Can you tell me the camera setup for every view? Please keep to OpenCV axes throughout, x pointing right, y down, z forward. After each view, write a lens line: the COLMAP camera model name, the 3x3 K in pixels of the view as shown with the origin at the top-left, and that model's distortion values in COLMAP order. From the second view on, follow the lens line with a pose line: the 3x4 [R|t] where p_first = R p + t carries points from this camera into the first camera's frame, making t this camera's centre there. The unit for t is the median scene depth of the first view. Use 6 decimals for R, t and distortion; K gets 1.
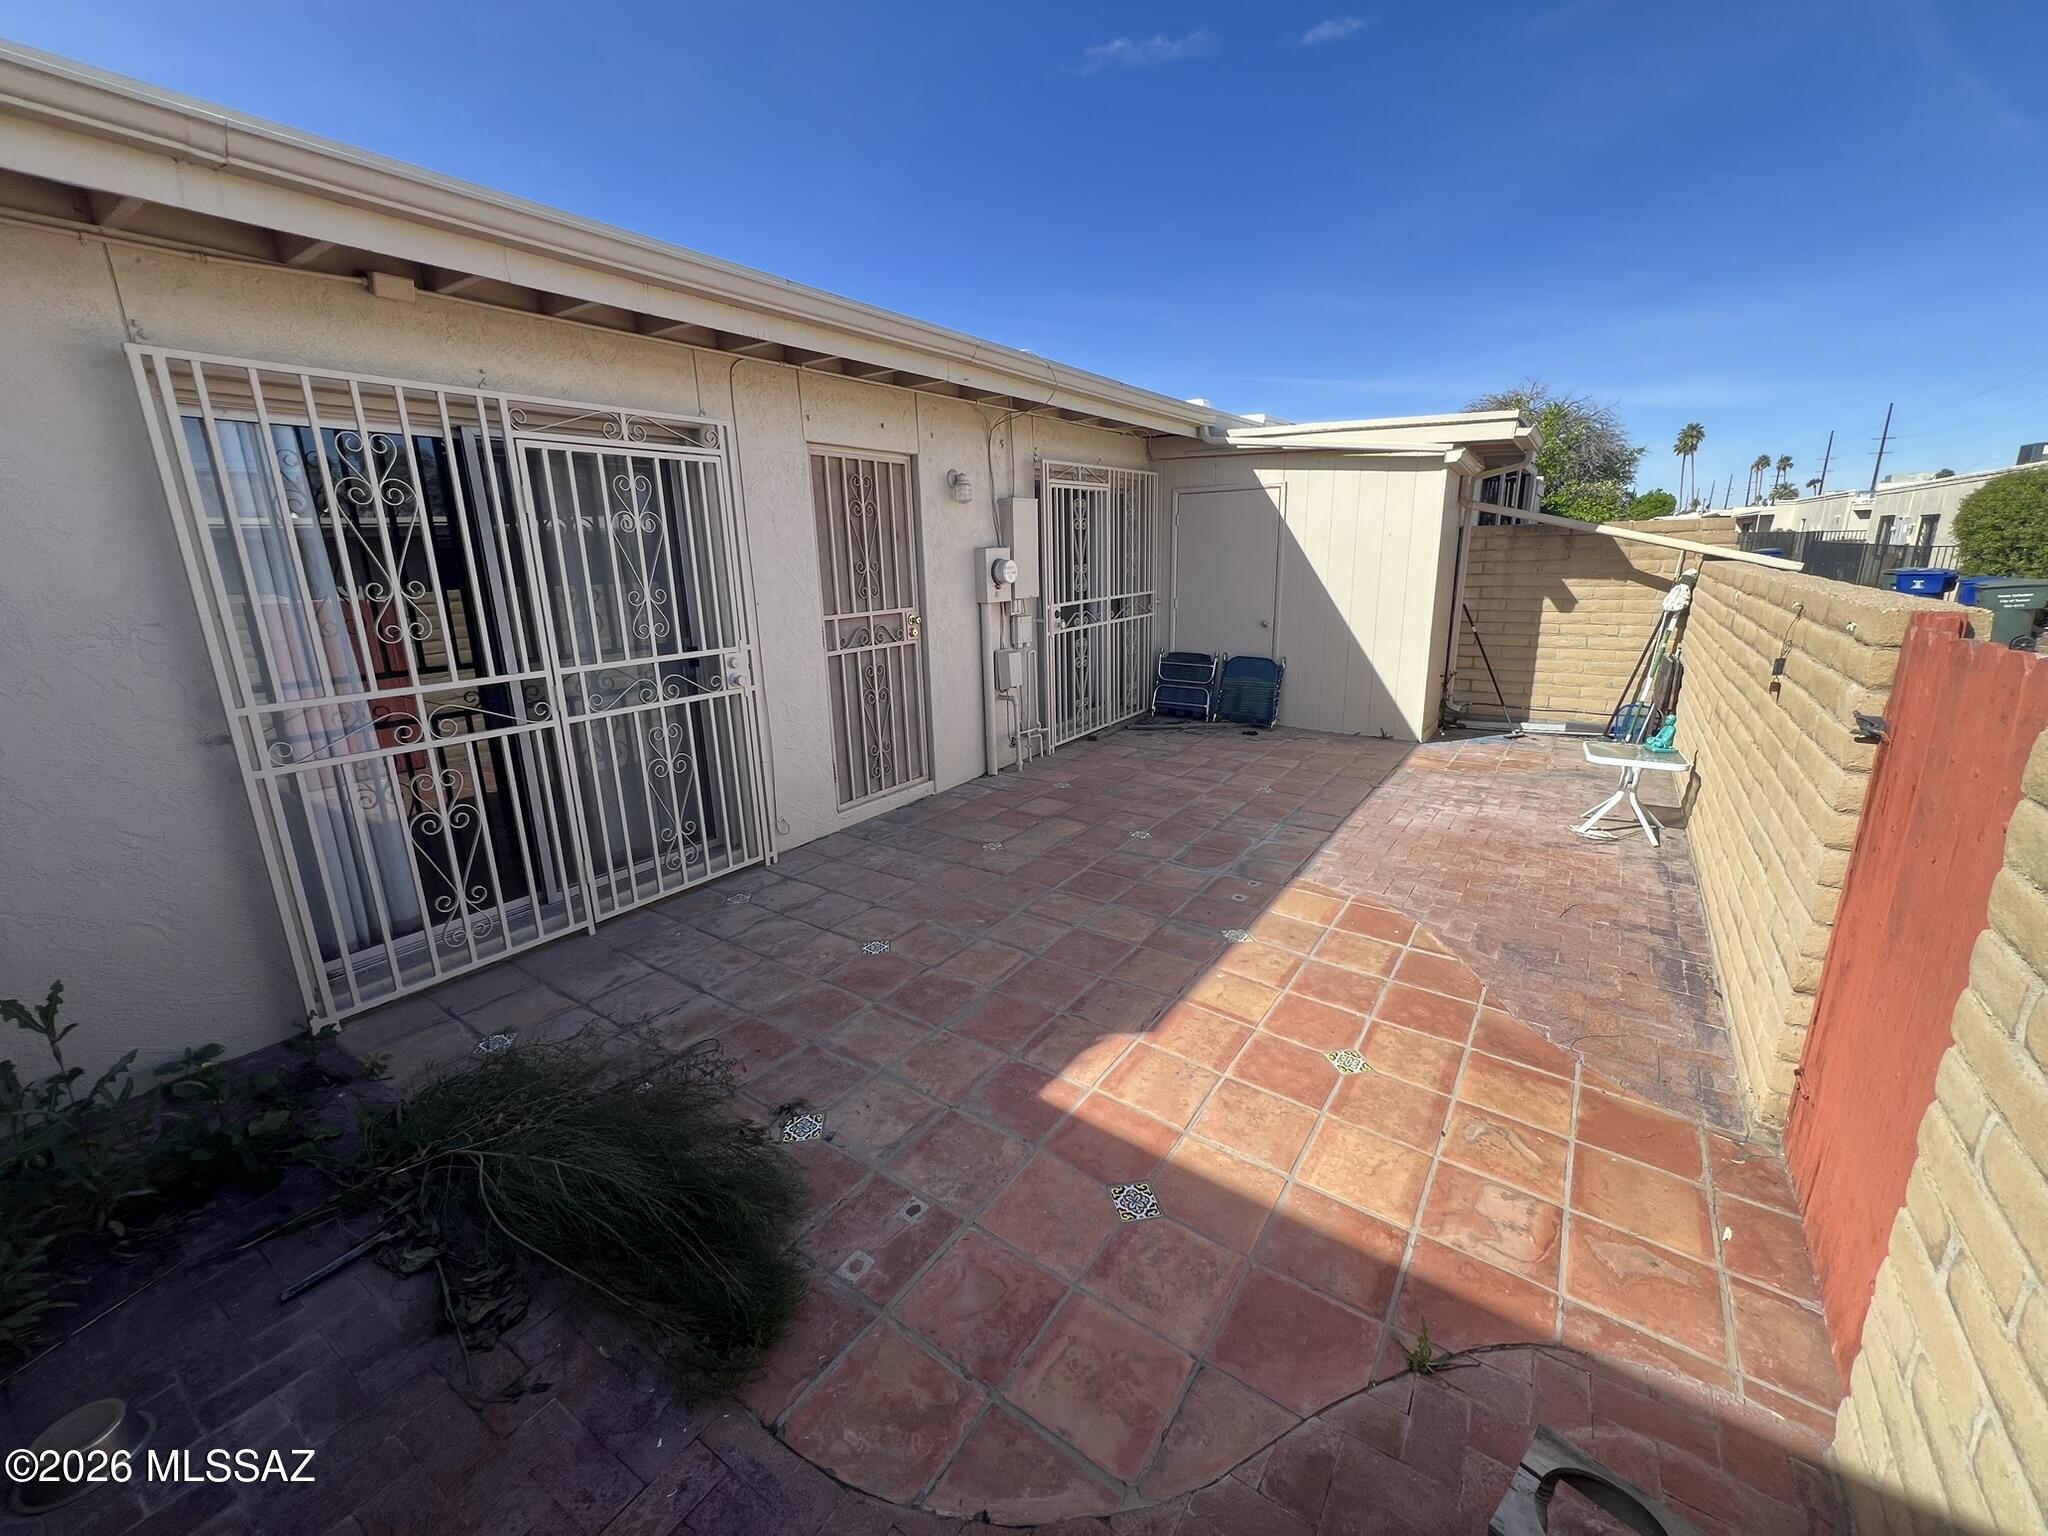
lens RADIAL K [[822.9, 0, 1024.0], [0, 822.9, 761.5], [0, 0, 1]] dist [-0.003782, 0.000054]
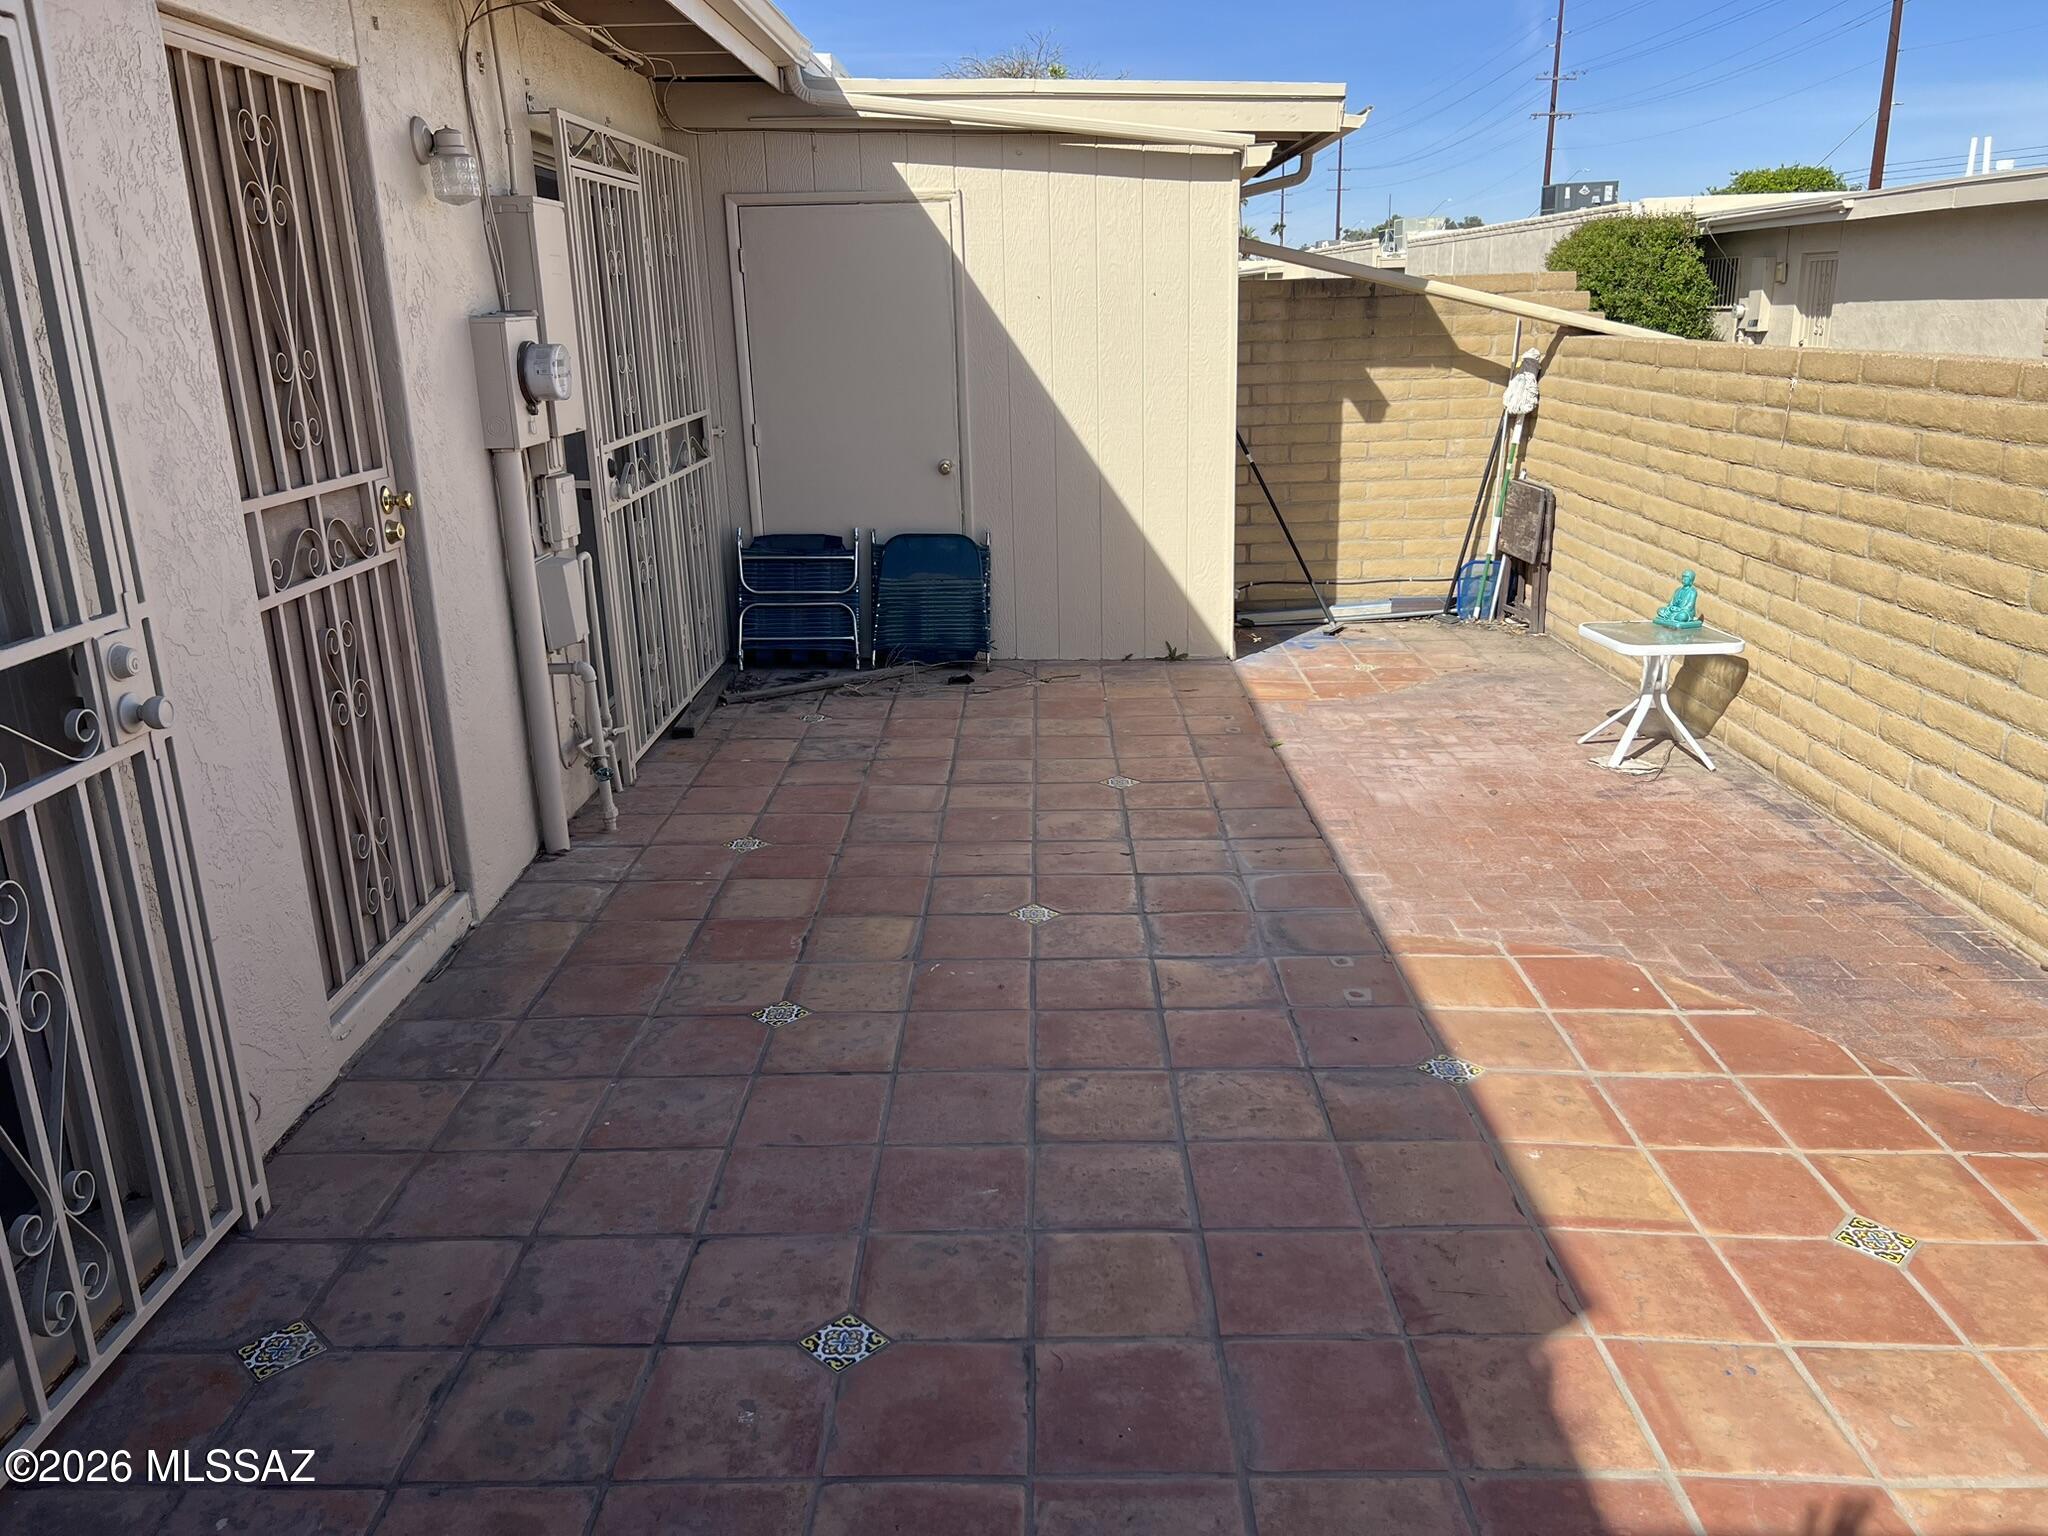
lens RADIAL K [[1541.9, 0, 1026.1], [0, 1541.9, 768.1], [0, 0, 1]] dist [0.035290, -0.022111]
pose [[0.825444, -0.157530, 0.542057, -0.308462], [0.143897, 0.987268, 0.067789, -0.053173], [-0.545835, 0.022044, 0.837603, 0.220187]]
